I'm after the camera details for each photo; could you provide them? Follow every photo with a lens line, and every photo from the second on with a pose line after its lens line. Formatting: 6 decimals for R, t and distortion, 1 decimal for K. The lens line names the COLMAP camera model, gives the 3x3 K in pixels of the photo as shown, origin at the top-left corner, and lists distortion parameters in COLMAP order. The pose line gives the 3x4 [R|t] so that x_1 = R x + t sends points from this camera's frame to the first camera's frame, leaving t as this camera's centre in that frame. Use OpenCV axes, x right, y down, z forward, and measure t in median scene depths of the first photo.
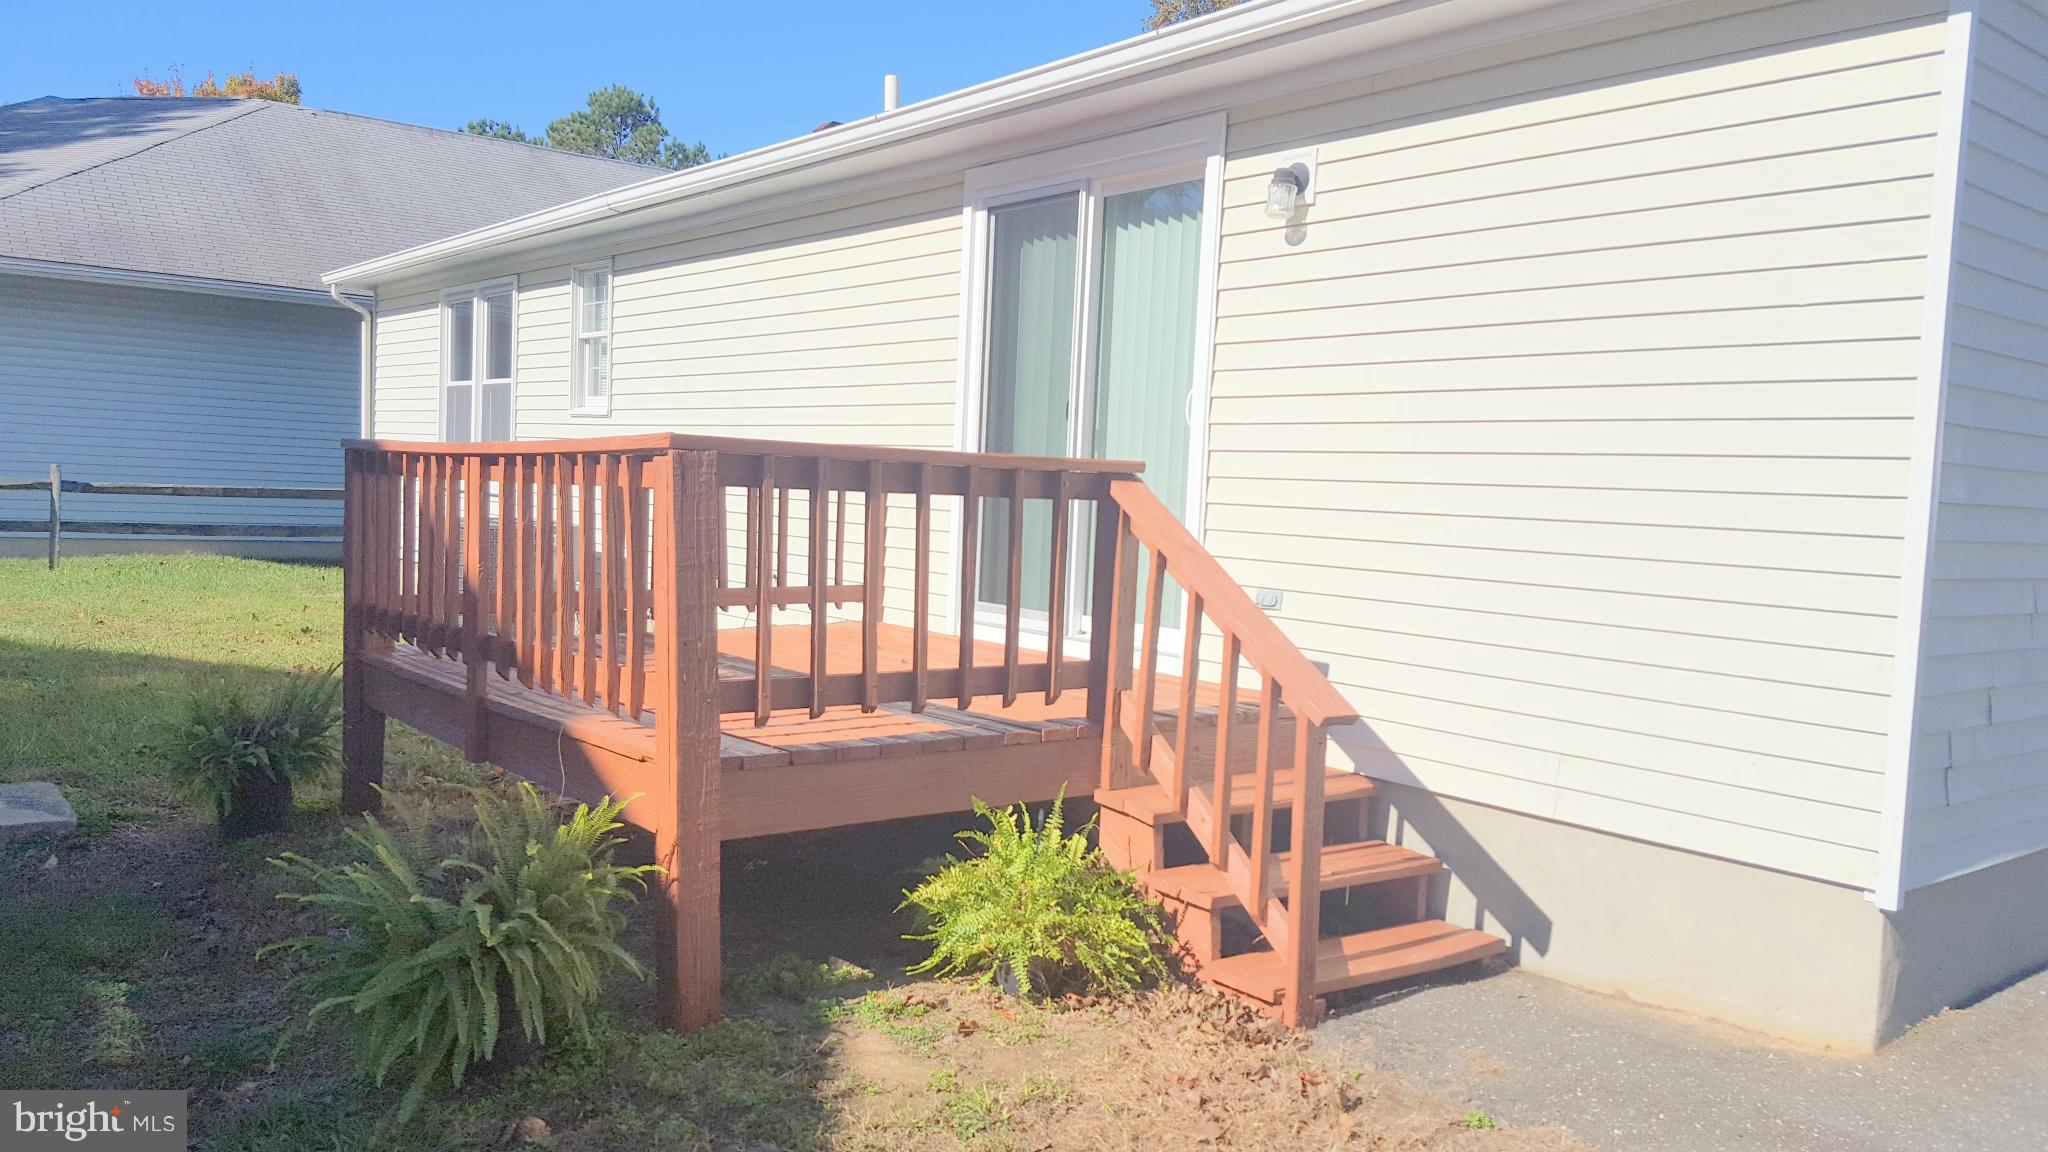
lens RADIAL K [[1534.5, 0, 1019.8], [0, 1534.5, 586.2], [0, 0, 1]] dist [0.102917, -0.166081]
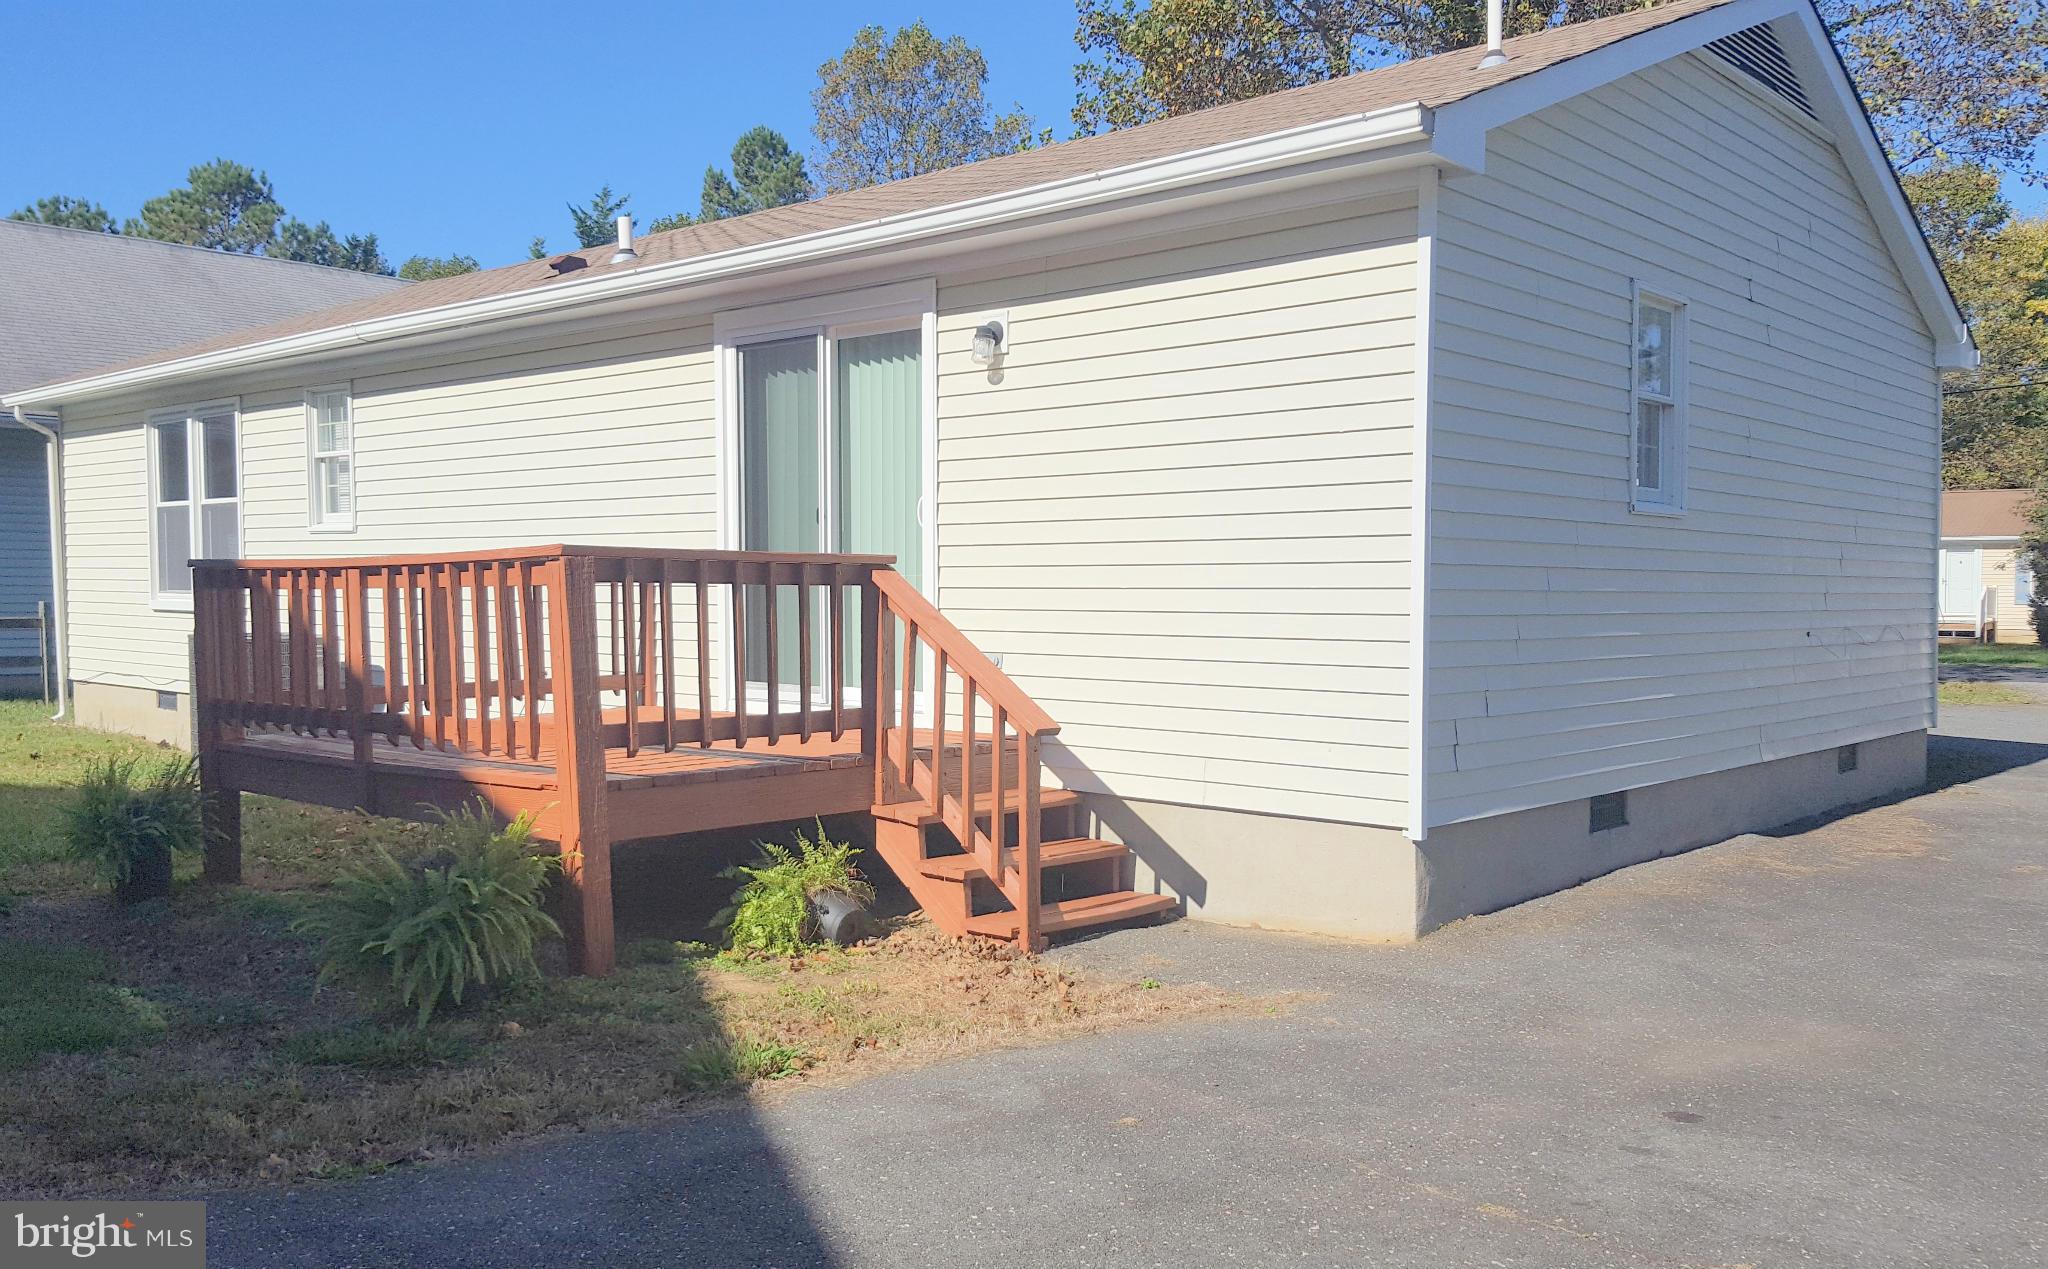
lens RADIAL K [[1787.8, 0, 1060.4], [0, 1787.8, 729.4], [0, 0, 1]] dist [0.144504, -0.217727]
pose [[0.976976, -0.056189, 0.205816, -0.098851], [0.053882, 0.998406, 0.016799, 0.047129], [-0.206432, -0.005322, 0.978446, -0.505026]]
